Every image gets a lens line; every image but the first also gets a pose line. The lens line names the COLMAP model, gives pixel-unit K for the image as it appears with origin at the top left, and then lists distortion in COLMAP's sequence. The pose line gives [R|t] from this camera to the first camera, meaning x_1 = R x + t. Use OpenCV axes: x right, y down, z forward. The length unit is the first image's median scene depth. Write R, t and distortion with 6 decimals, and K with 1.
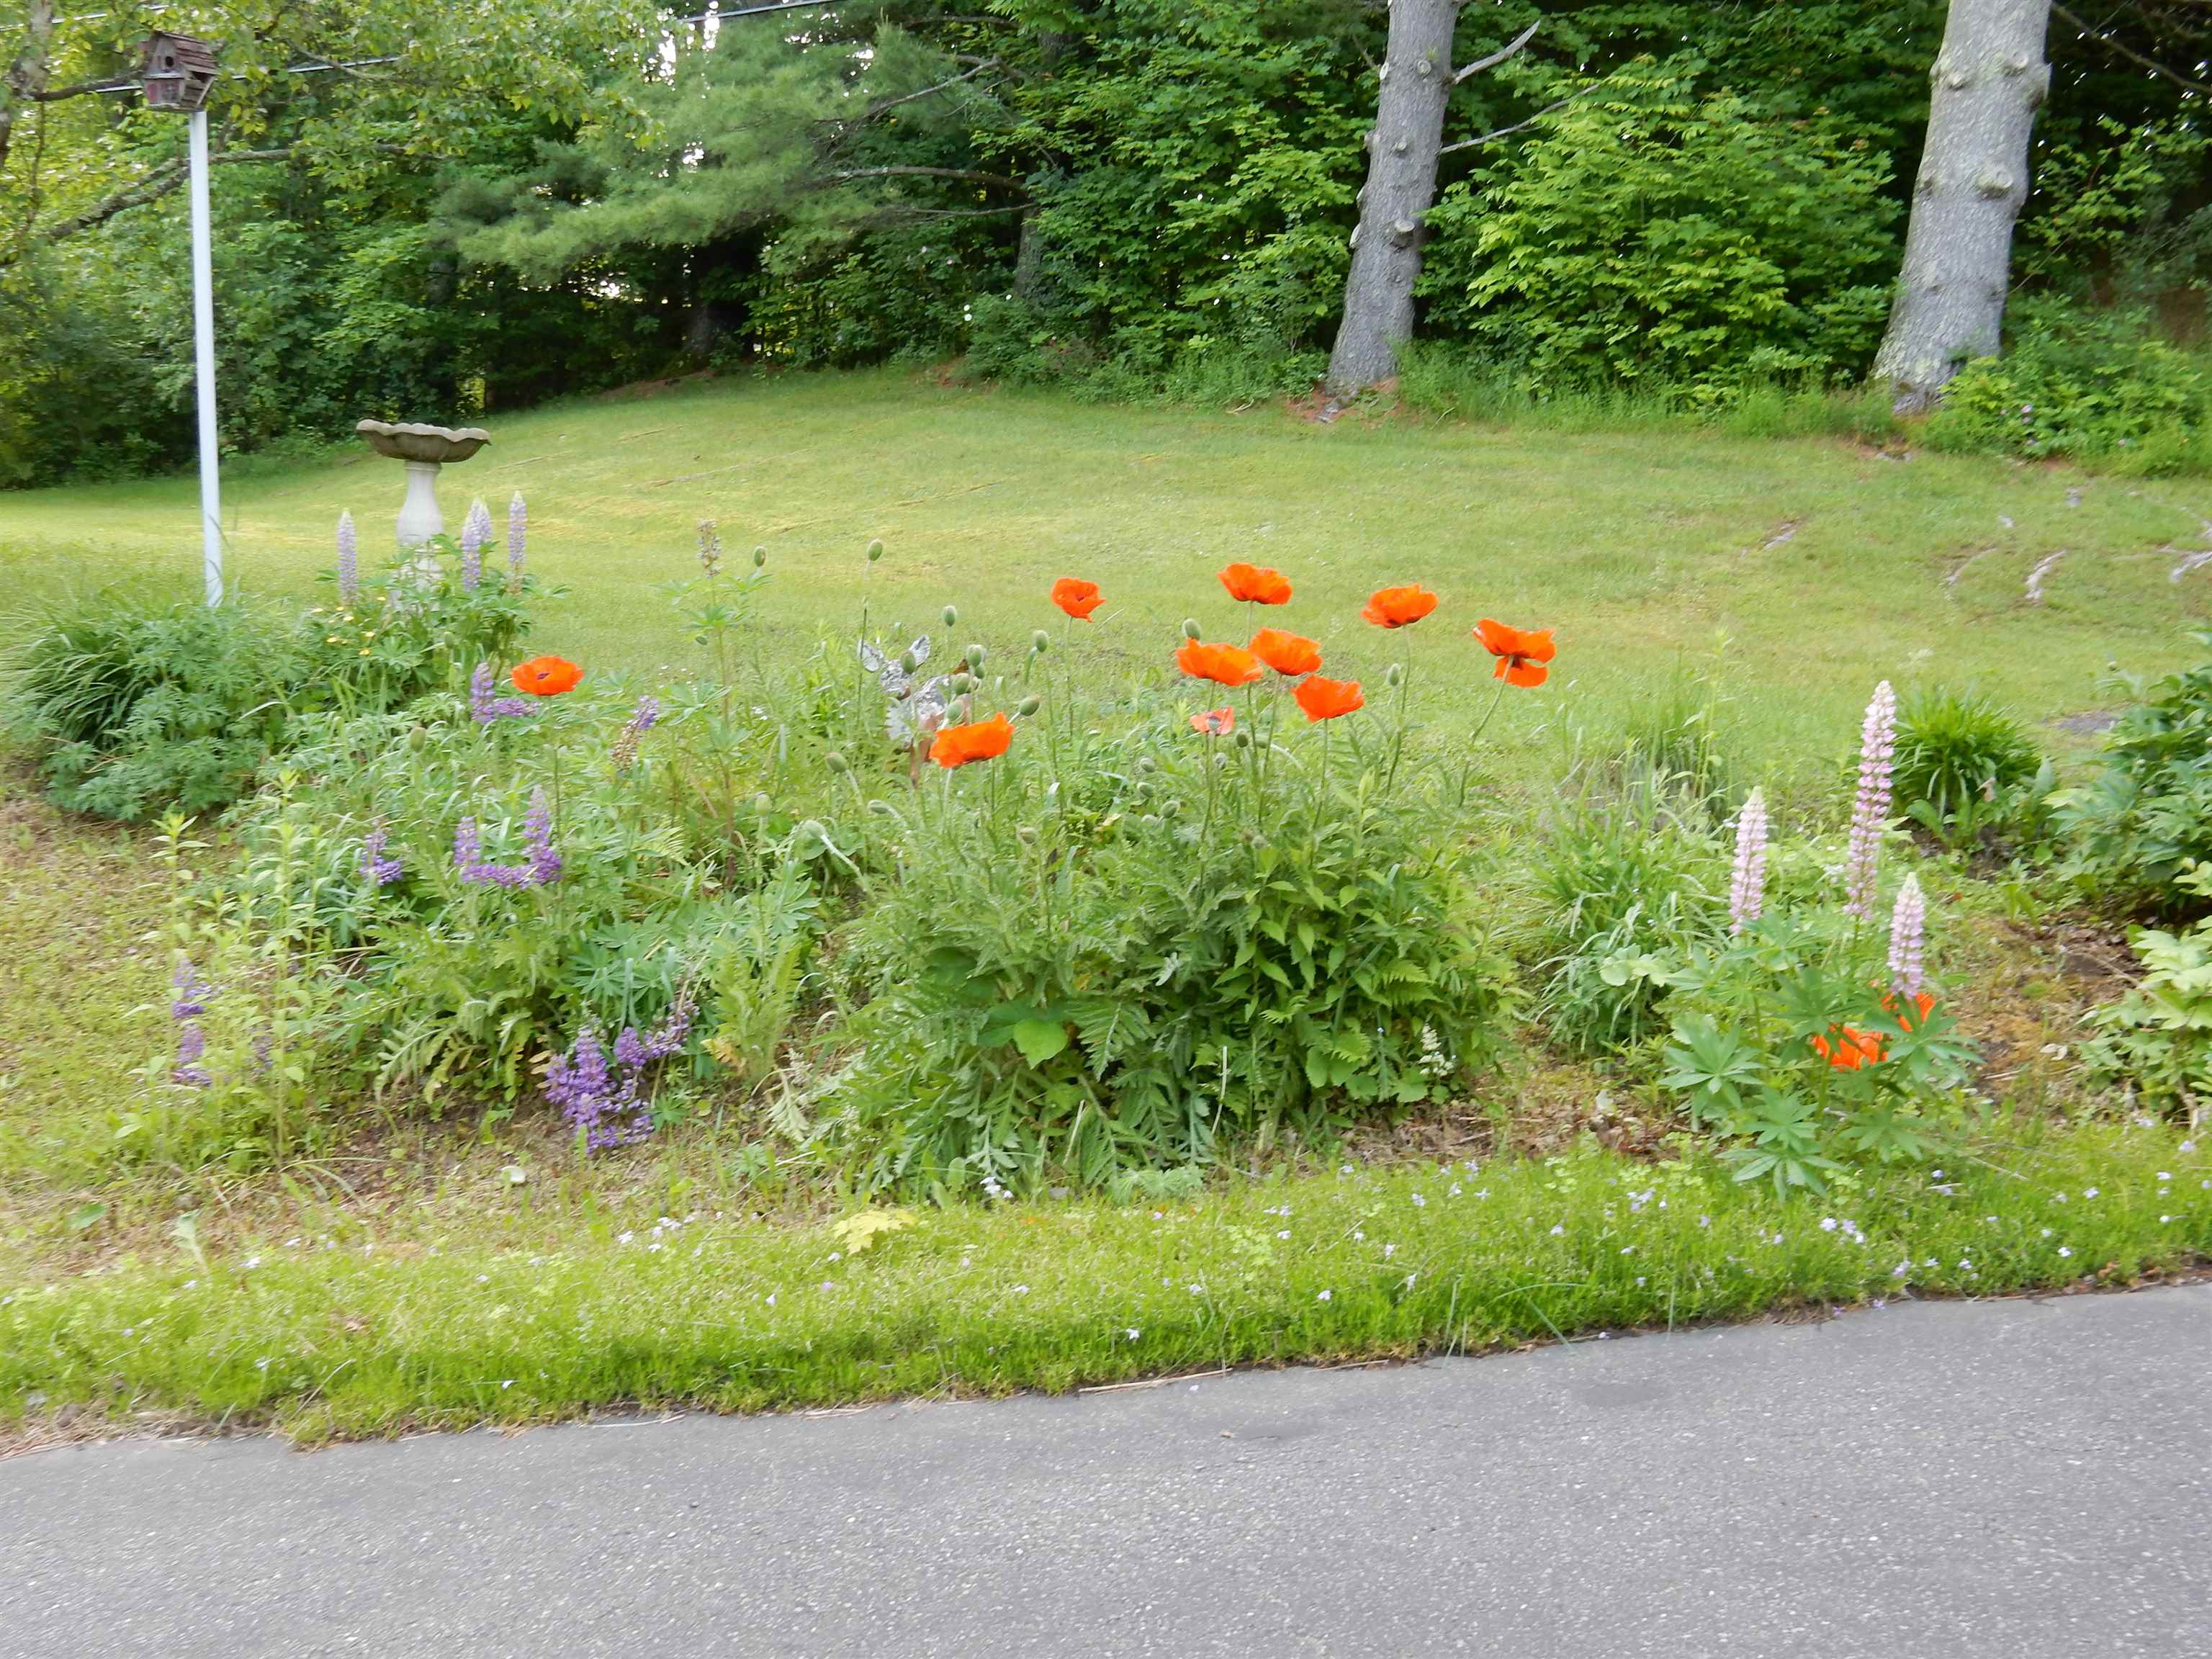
lens RADIAL K [[2217.7, 0, 1106.0], [0, 2217.7, 829.5], [0, 0, 1]] dist [-0.052076, 0.040738]
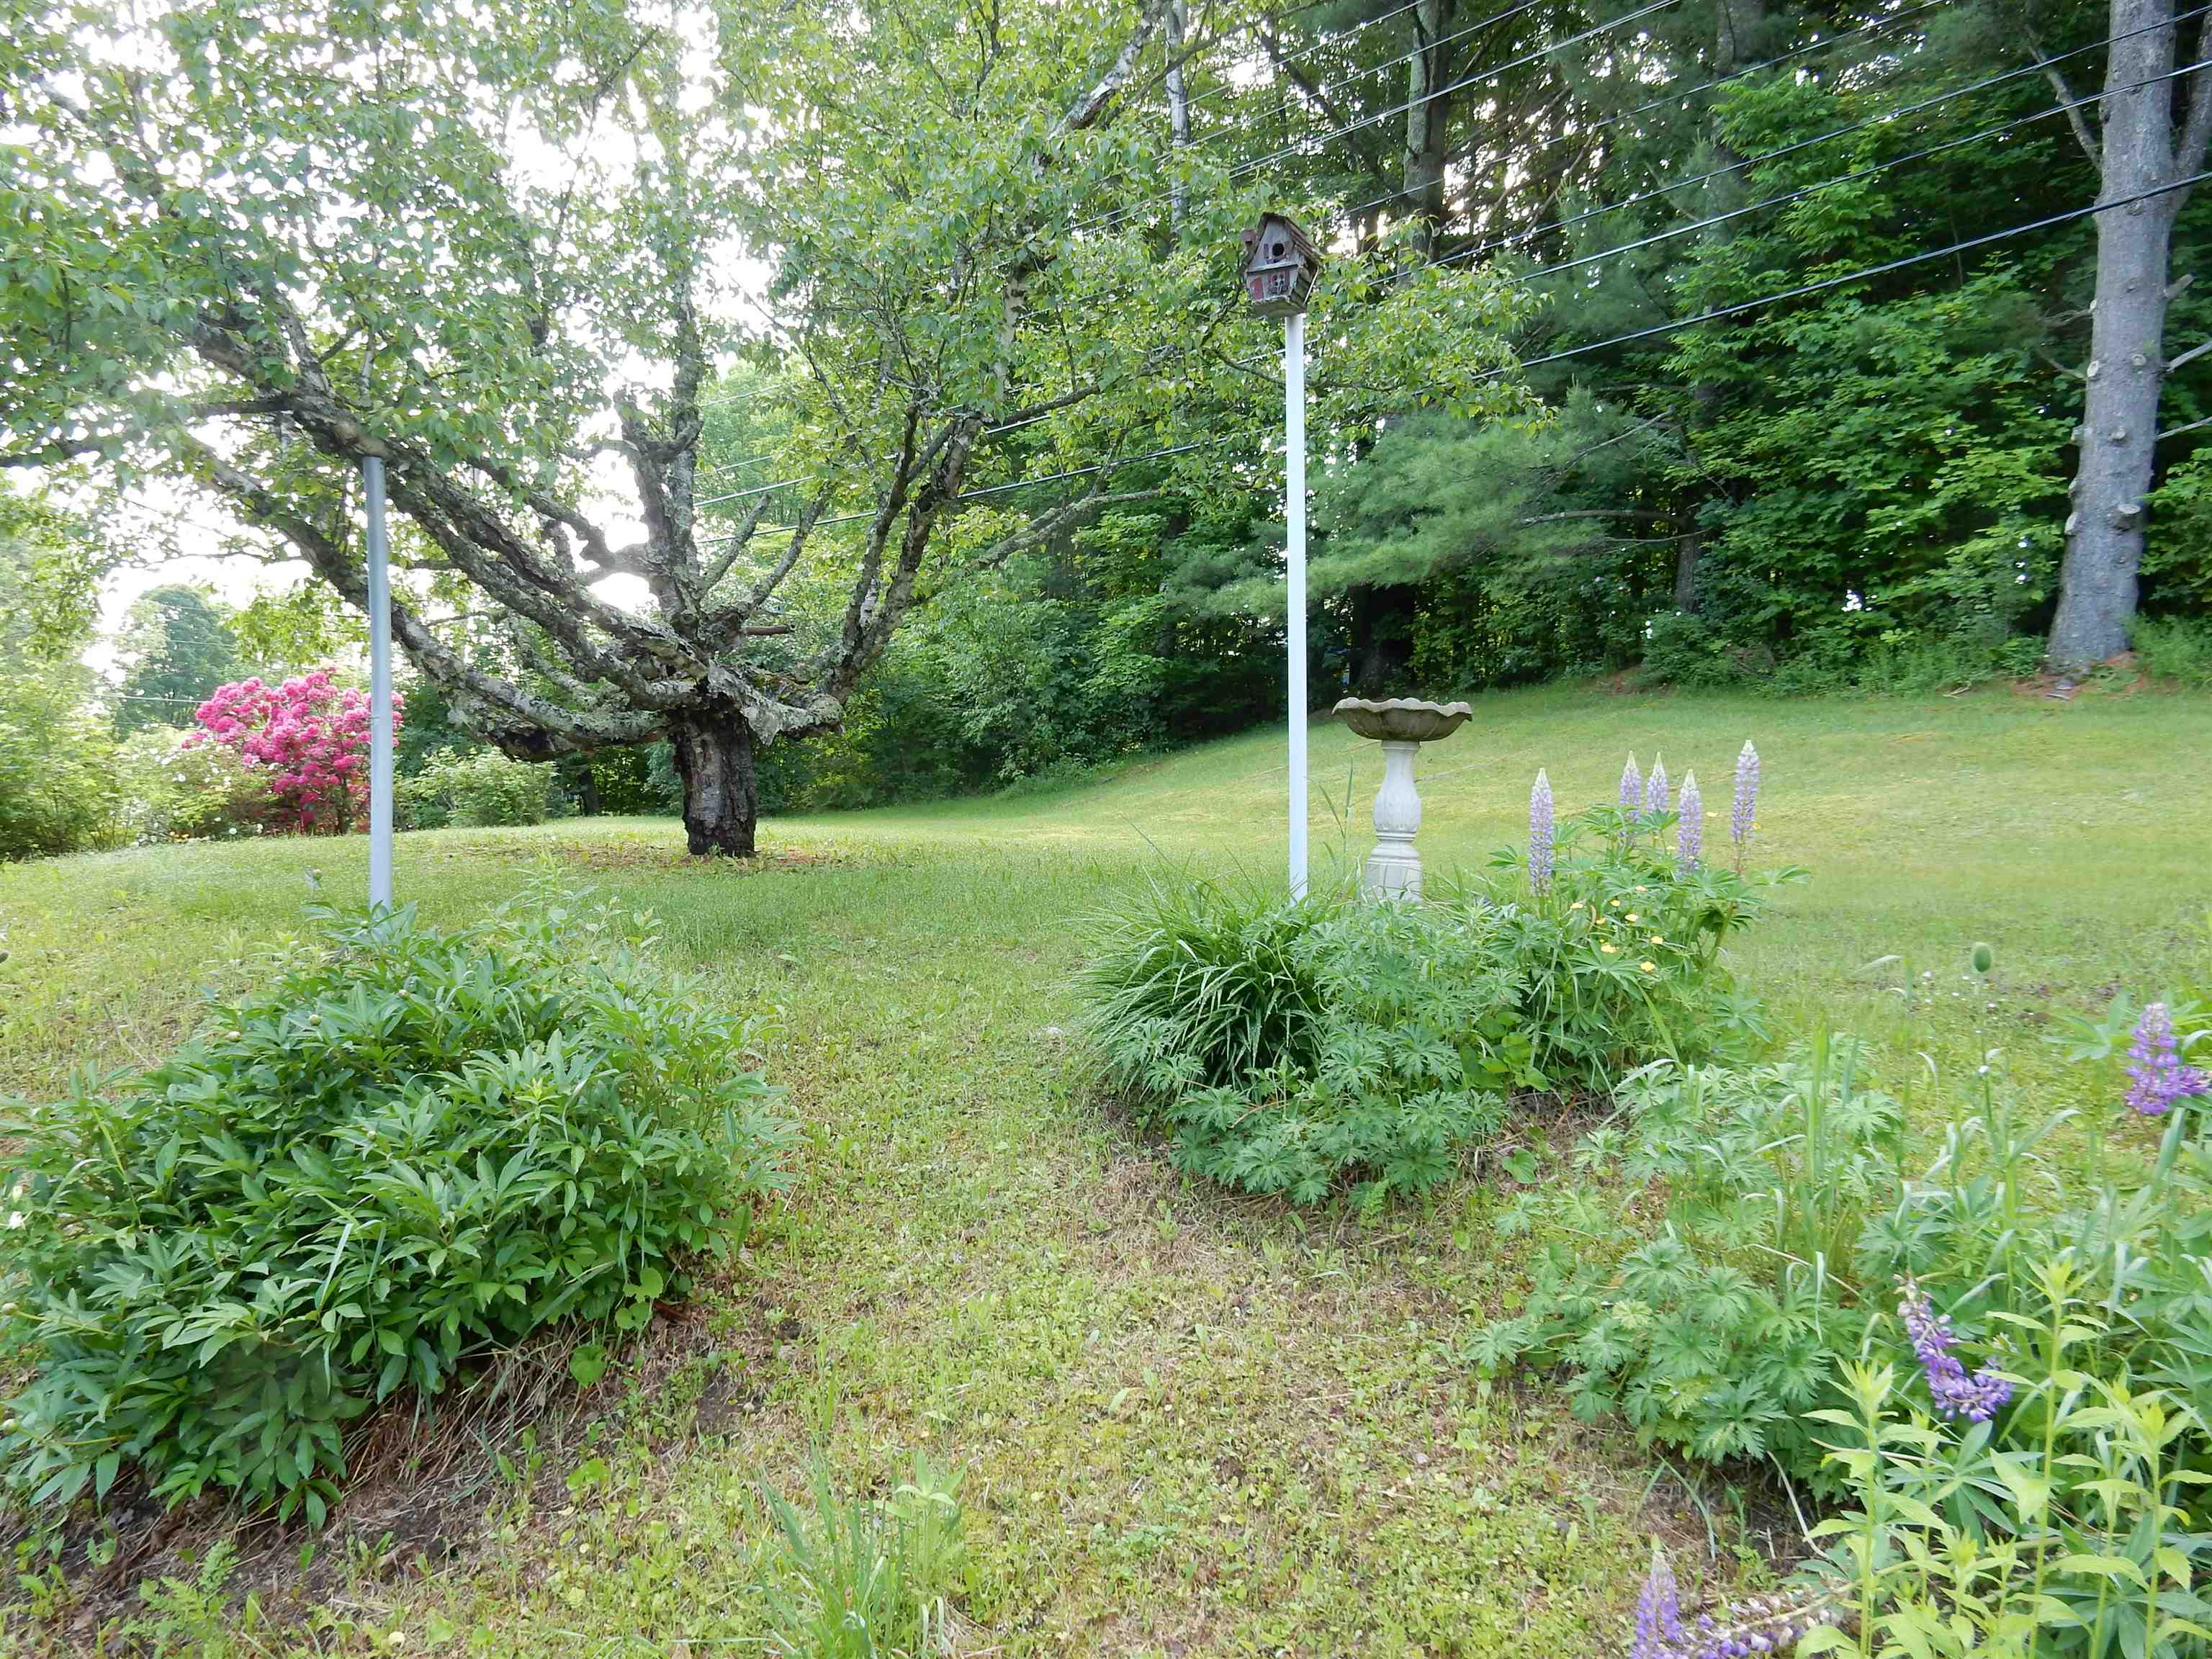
lens RADIAL K [[1634.5, 0, 1106.0], [0, 1634.5, 829.5], [0, 0, 1]] dist [-0.003848, -0.000459]
pose [[0.960872, -0.031505, -0.275194, -0.115349], [-0.006002, 0.990909, -0.134401, -0.017000], [0.276926, 0.130794, 0.951948, 0.148137]]
